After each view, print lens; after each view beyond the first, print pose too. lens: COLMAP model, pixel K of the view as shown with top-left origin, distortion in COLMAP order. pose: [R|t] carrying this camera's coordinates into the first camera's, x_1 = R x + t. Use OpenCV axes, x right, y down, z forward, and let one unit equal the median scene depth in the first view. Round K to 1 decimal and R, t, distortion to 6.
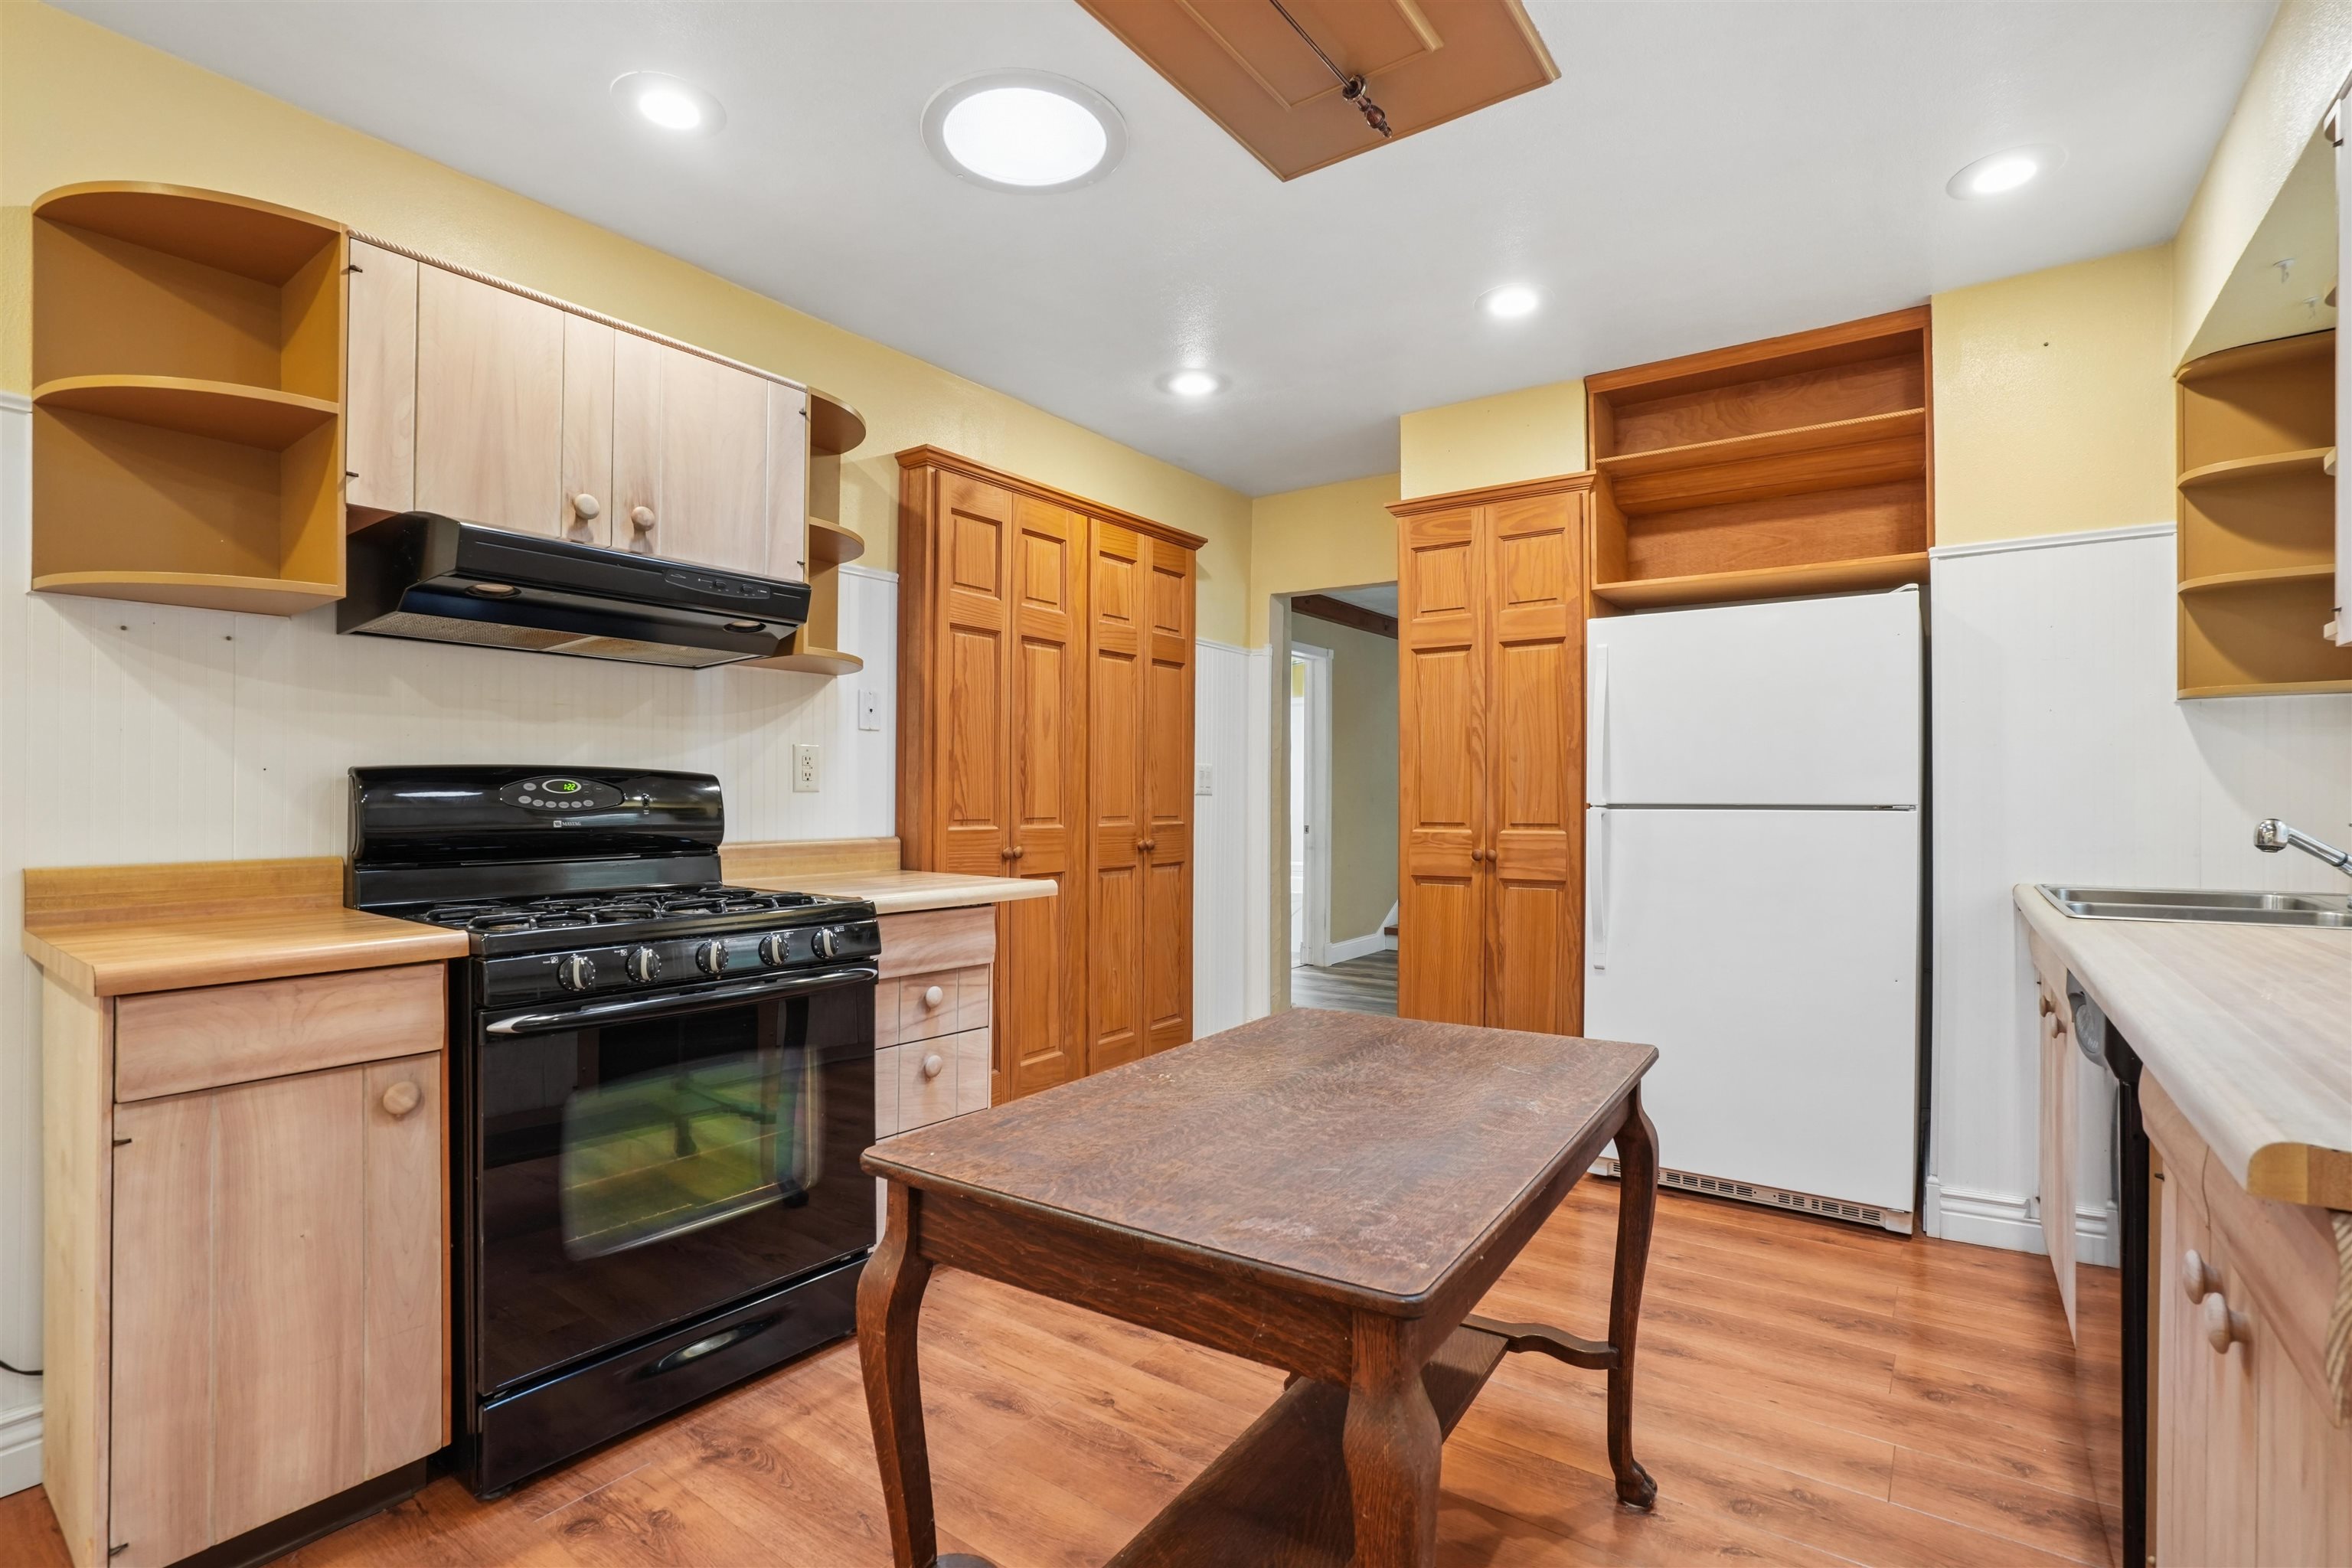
lens RADIAL K [[1088.2, 0, 1171.8], [0, 1088.2, 796.5], [0, 0, 1]] dist [-0.027278, 0.009814]
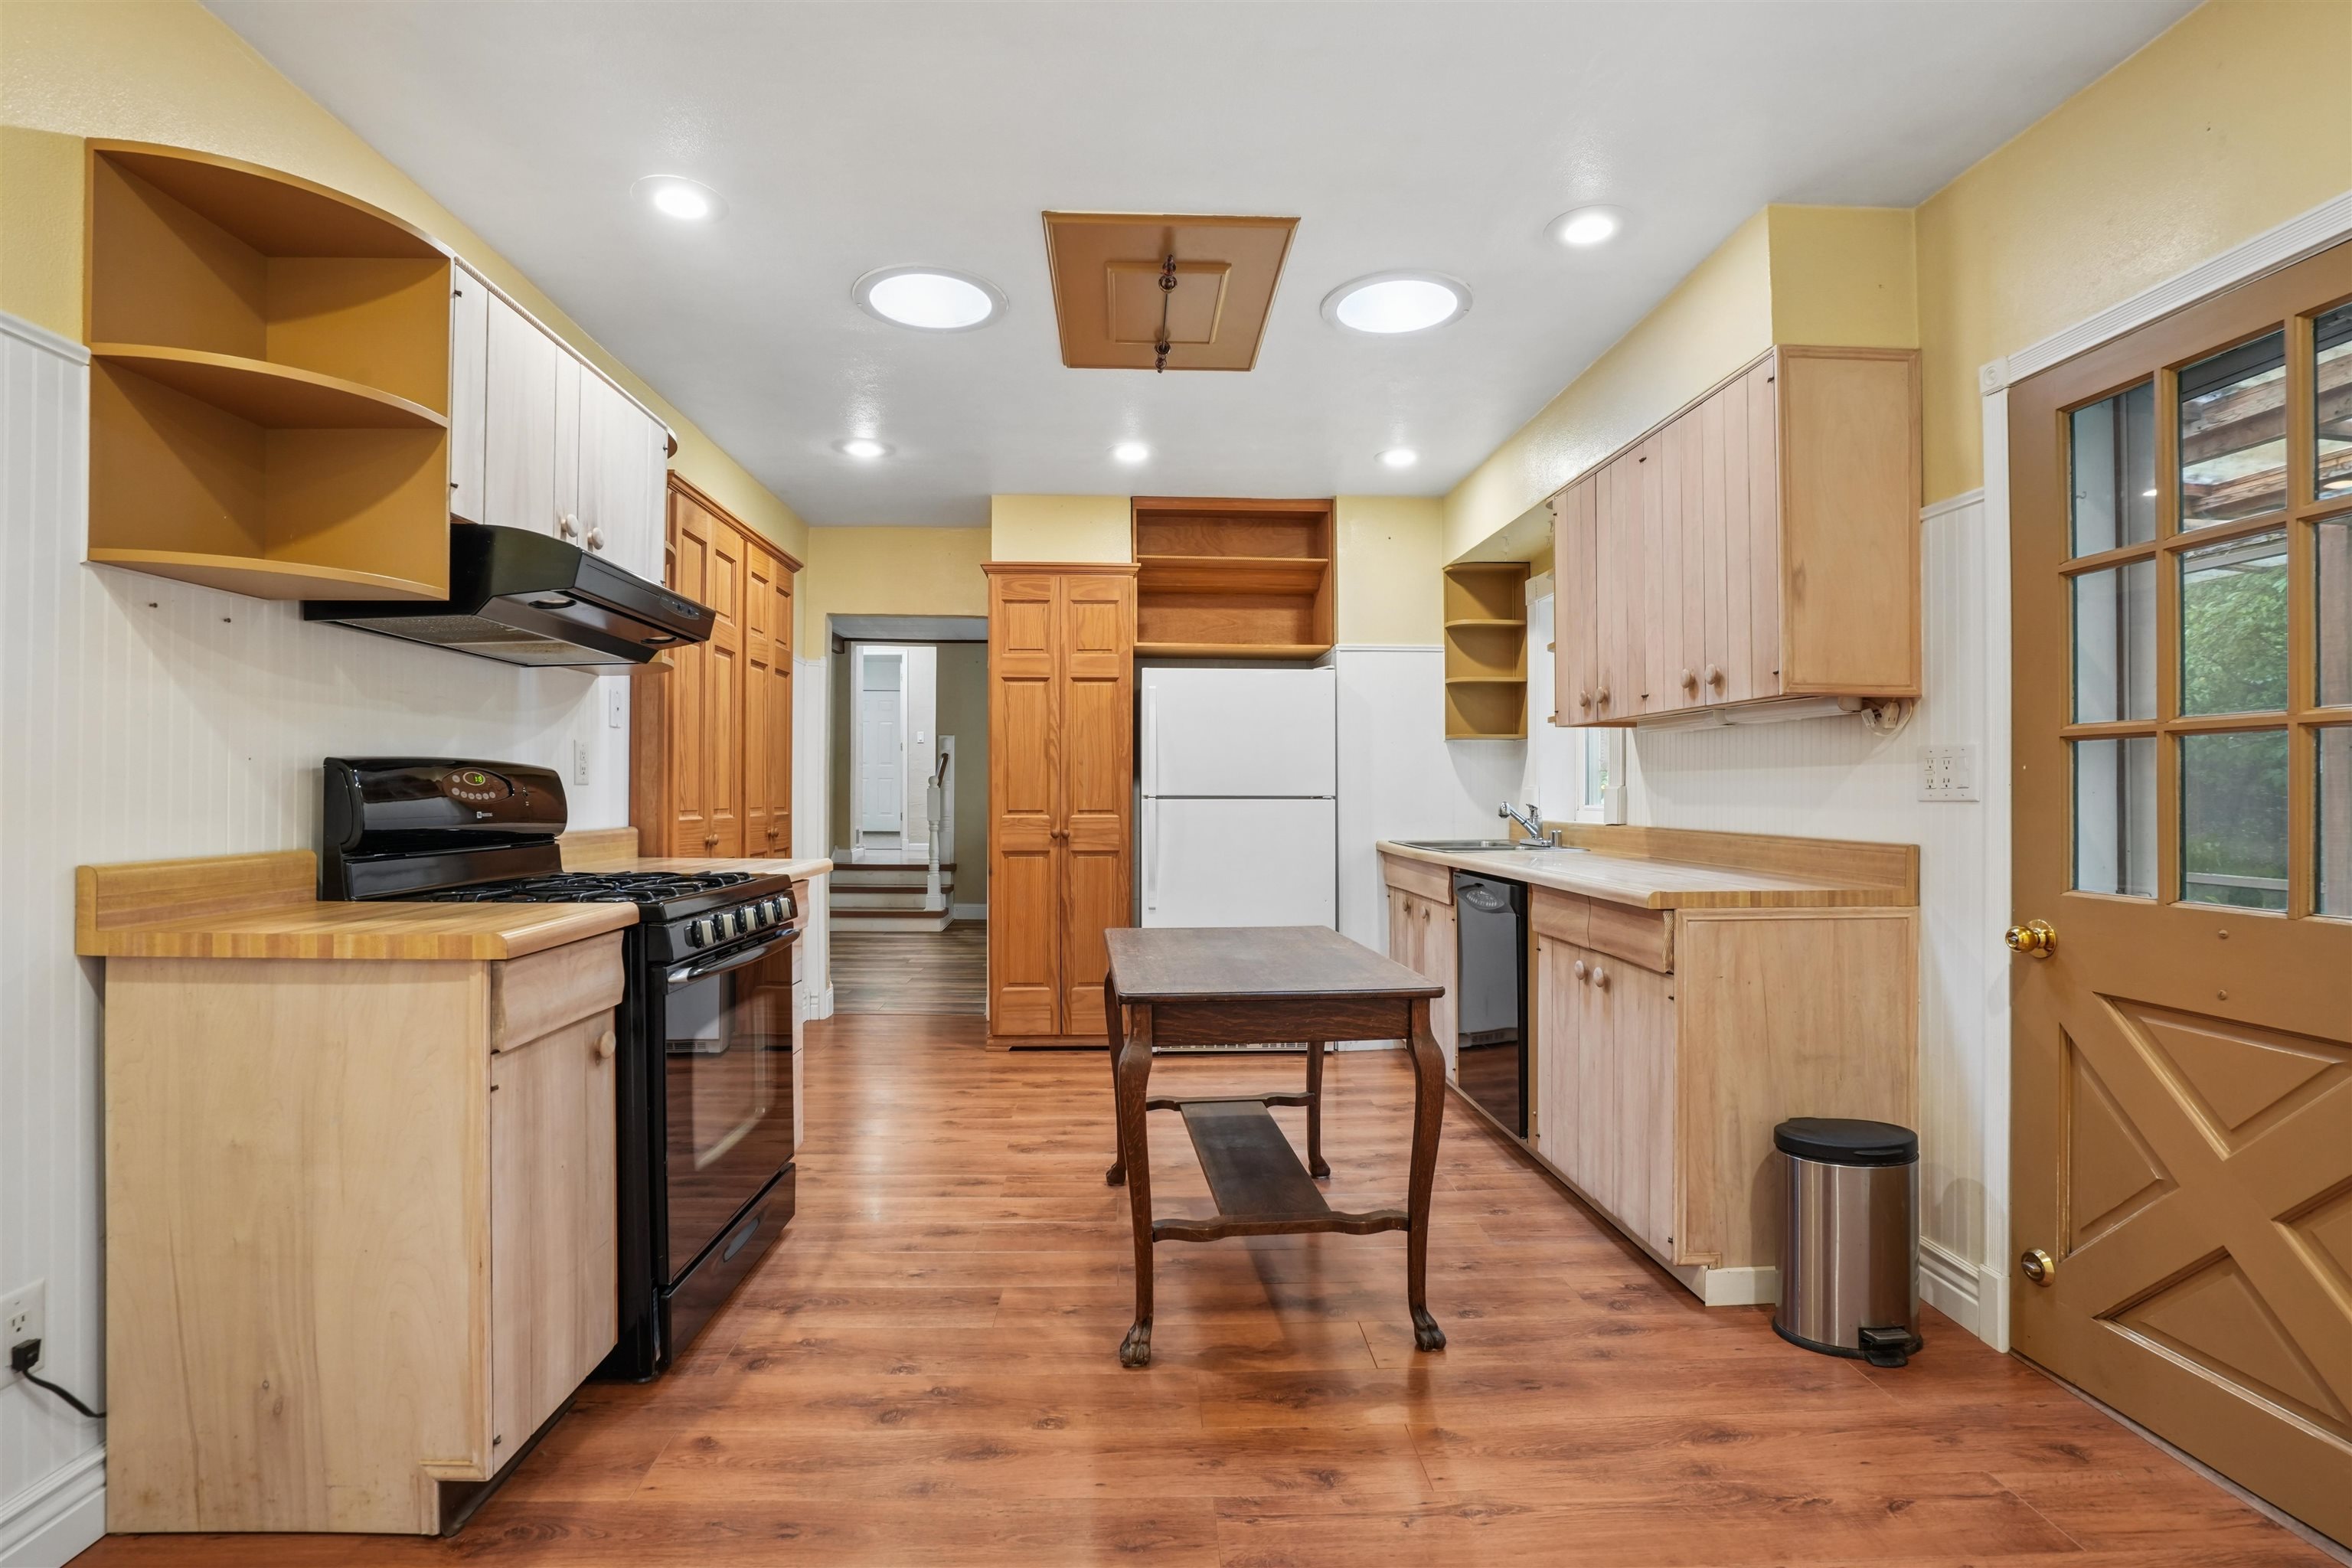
lens RADIAL K [[1088.2, 0, 1143.2], [0, 1088.2, 784.5], [0, 0, 1]] dist [-0.027278, 0.009814]
pose [[0.792290, 0.005724, 0.610118, -0.642105], [-0.001501, 0.999971, -0.007431, 0.002785], [-0.610143, 0.004972, 0.792276, -0.192808]]
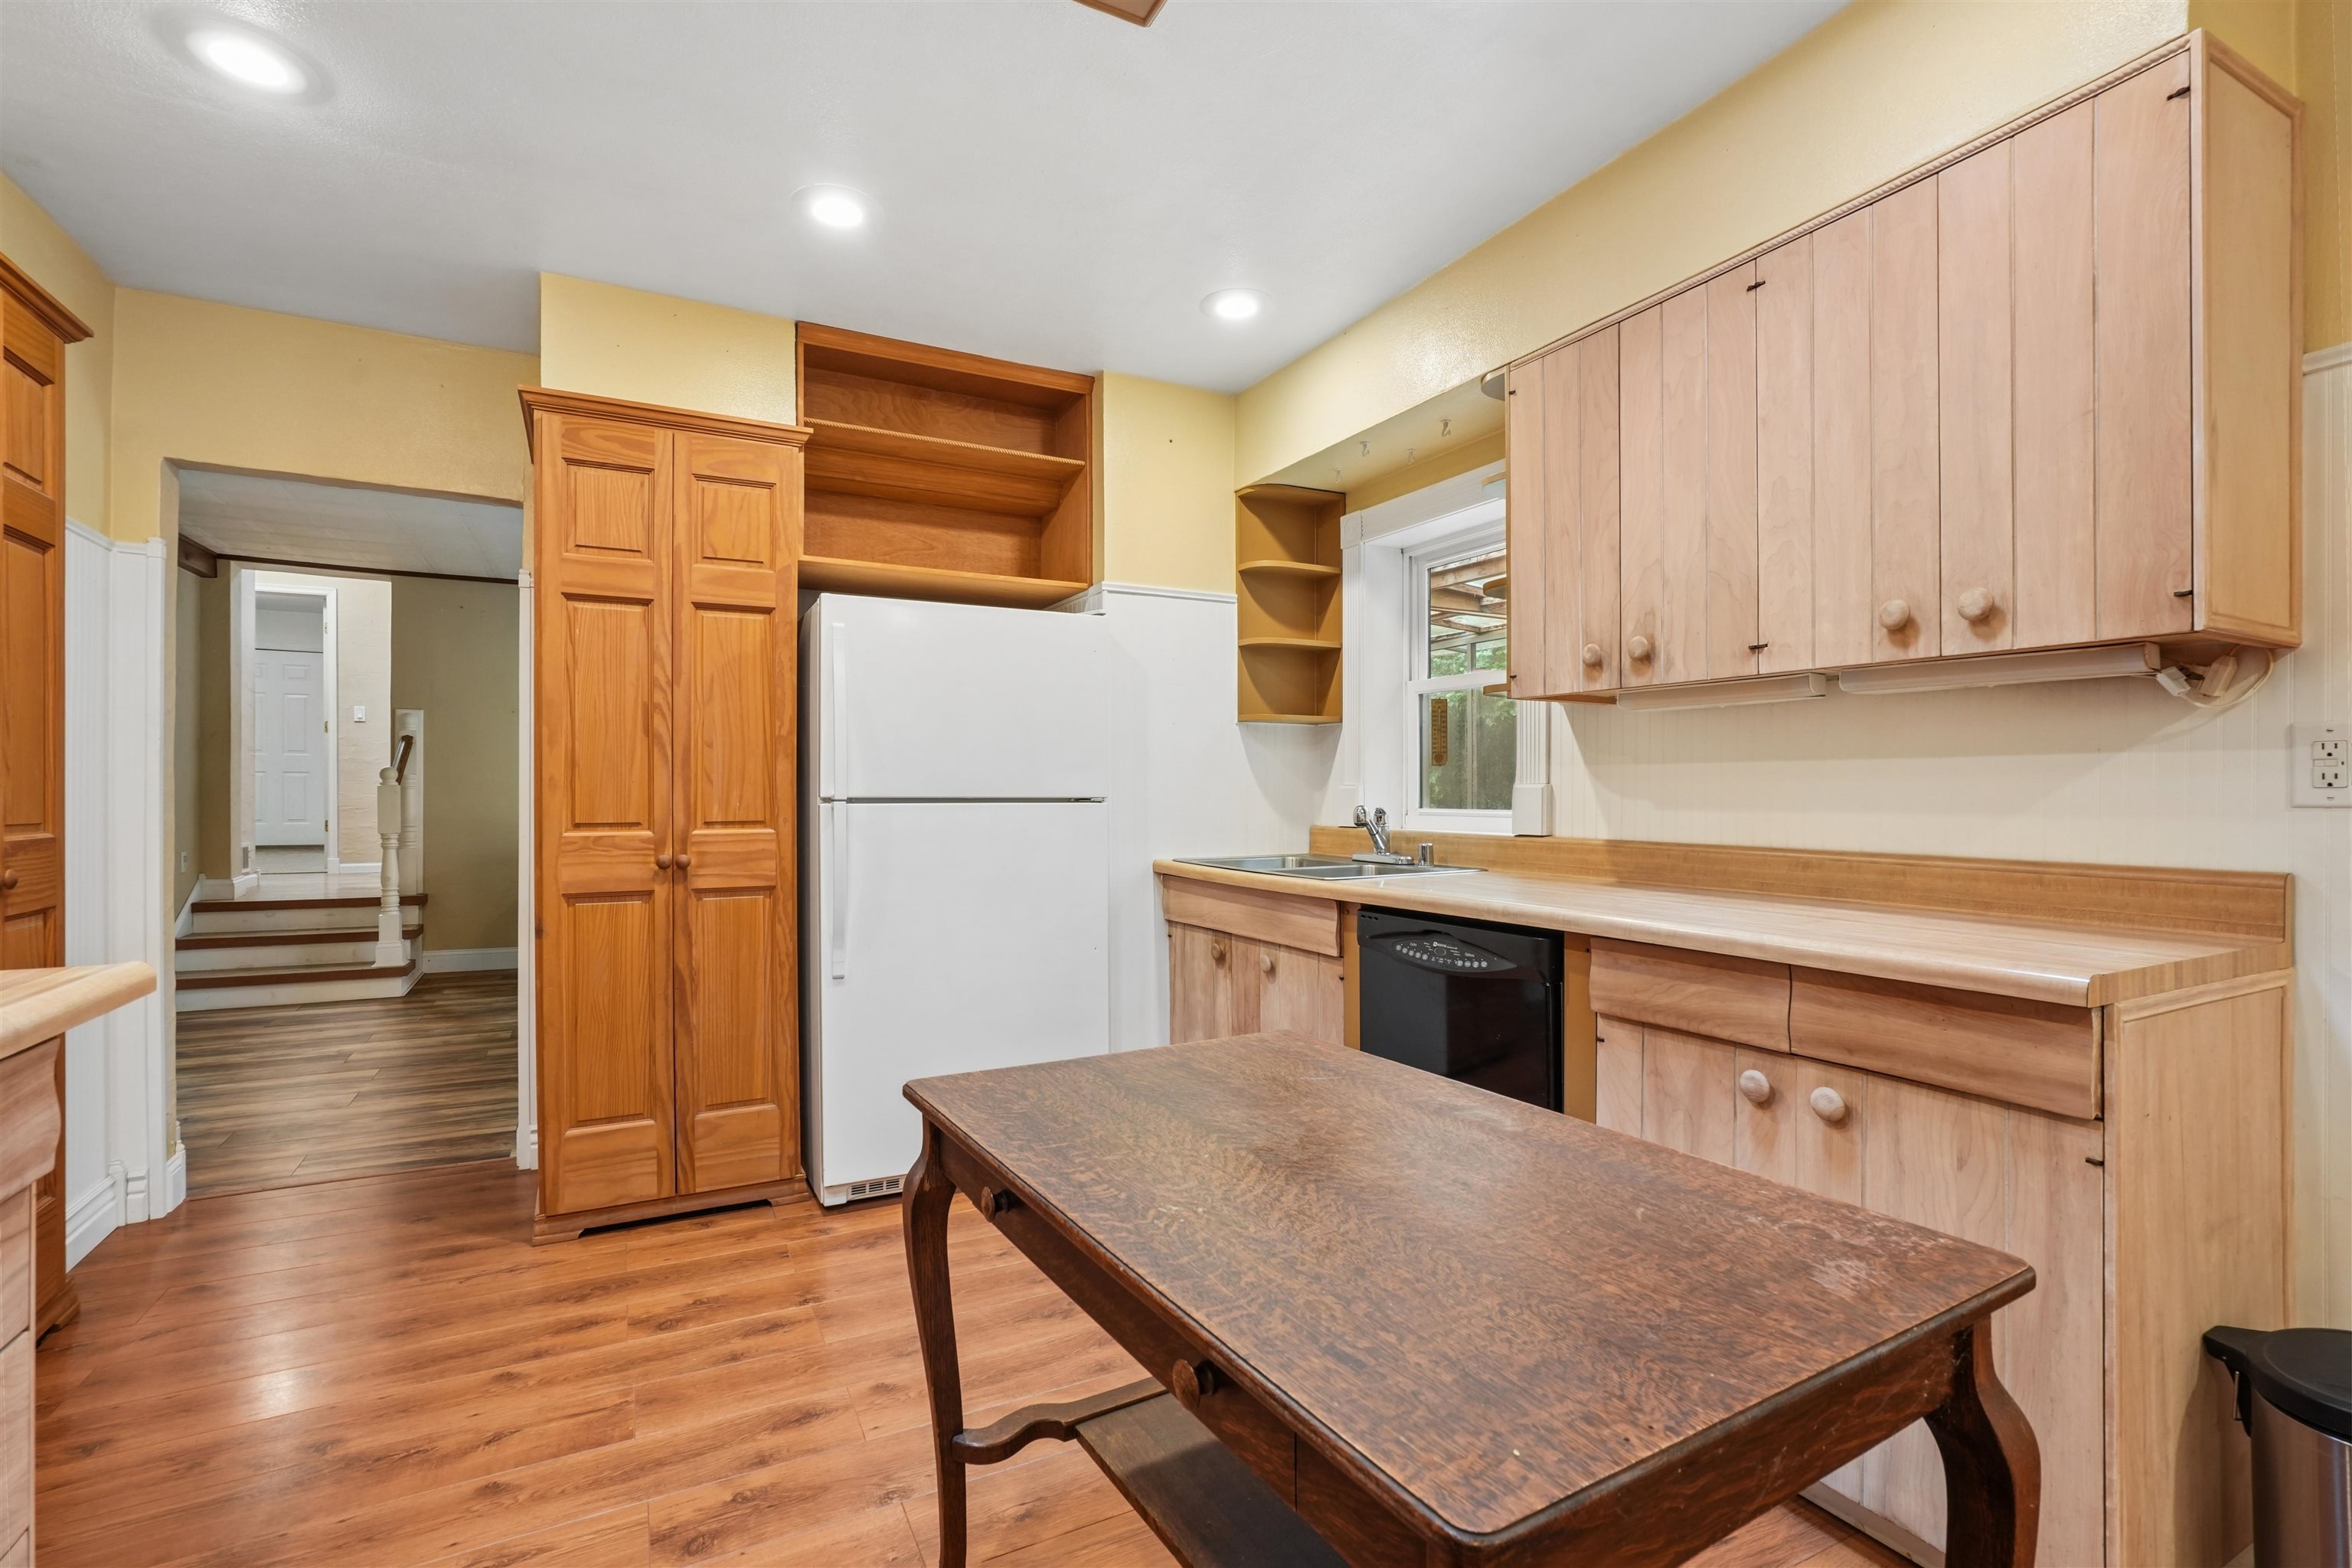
lens RADIAL K [[1088.2, 0, 1154.5], [0, 1088.2, 787.1], [0, 0, 1]] dist [-0.027278, 0.009814]
pose [[0.453338, 0.005597, 0.891321, -0.375808], [-0.002172, 0.999984, -0.005175, 0.002492], [-0.891336, 0.000411, 0.453343, 0.442866]]
